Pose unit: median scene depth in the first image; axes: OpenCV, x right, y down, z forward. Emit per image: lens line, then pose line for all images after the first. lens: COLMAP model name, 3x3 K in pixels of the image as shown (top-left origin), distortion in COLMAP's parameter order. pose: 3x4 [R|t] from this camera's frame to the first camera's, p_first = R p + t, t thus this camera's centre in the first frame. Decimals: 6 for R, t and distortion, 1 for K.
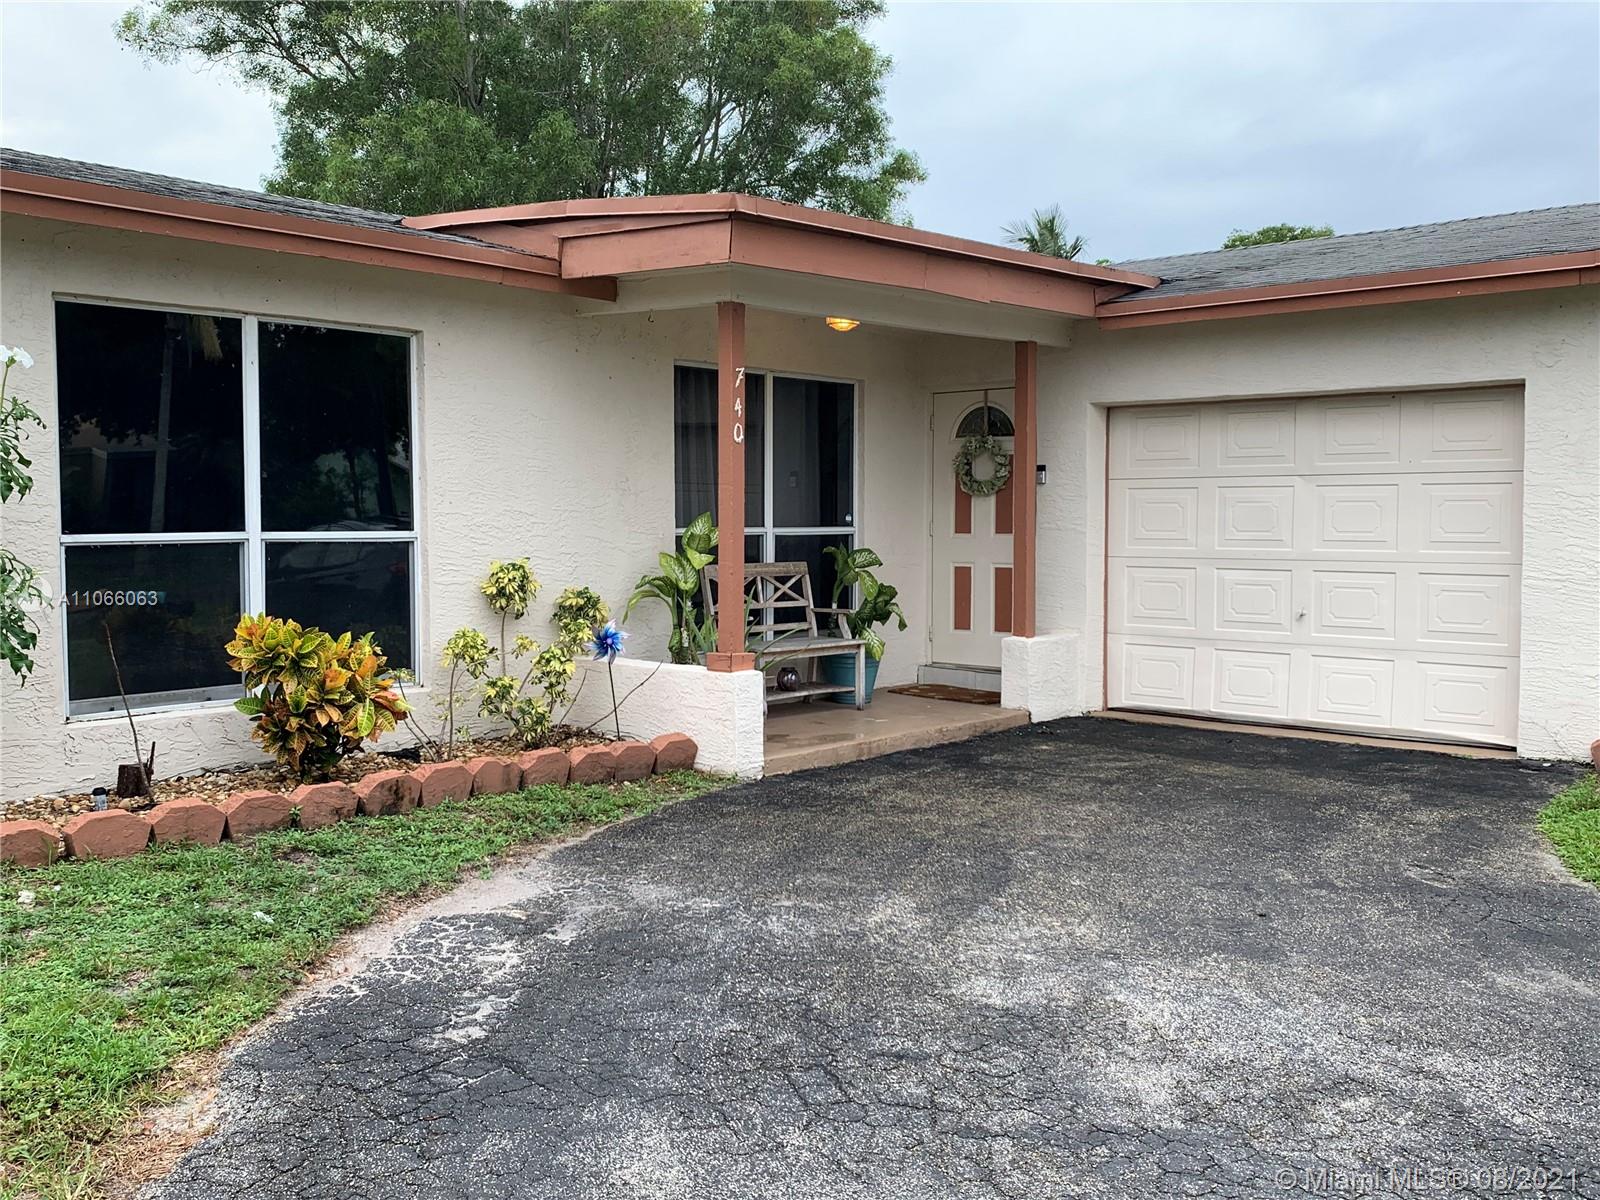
lens RADIAL K [[1490.0, 0, 800.0], [0, 1490.0, 600.0], [0, 0, 1]] dist [0.085508, -0.198972]
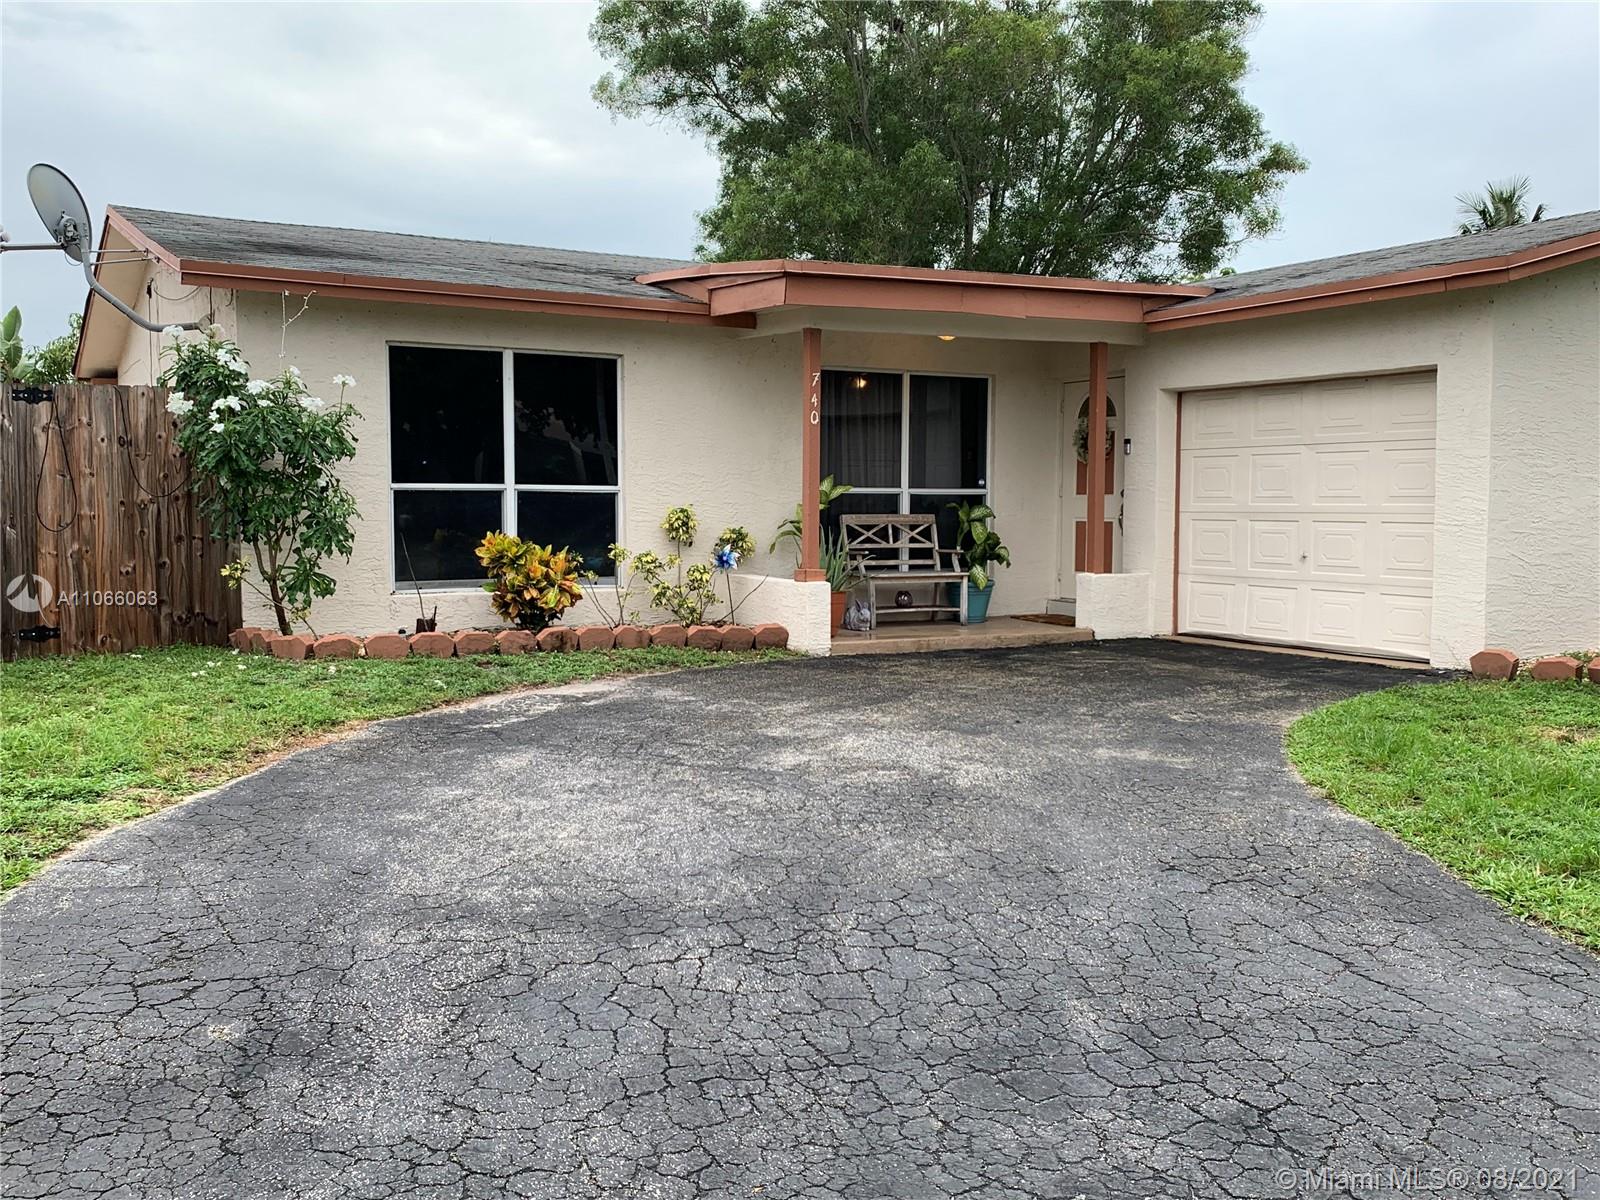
lens RADIAL K [[1490.0, 0, 800.0], [0, 1490.0, 600.0], [0, 0, 1]] dist [0.085508, -0.198972]
pose [[0.946106, 0.024141, -0.322957, 0.375142], [-0.021823, 0.999704, 0.010798, 0.045378], [0.323122, -0.003168, 0.946352, -0.345226]]
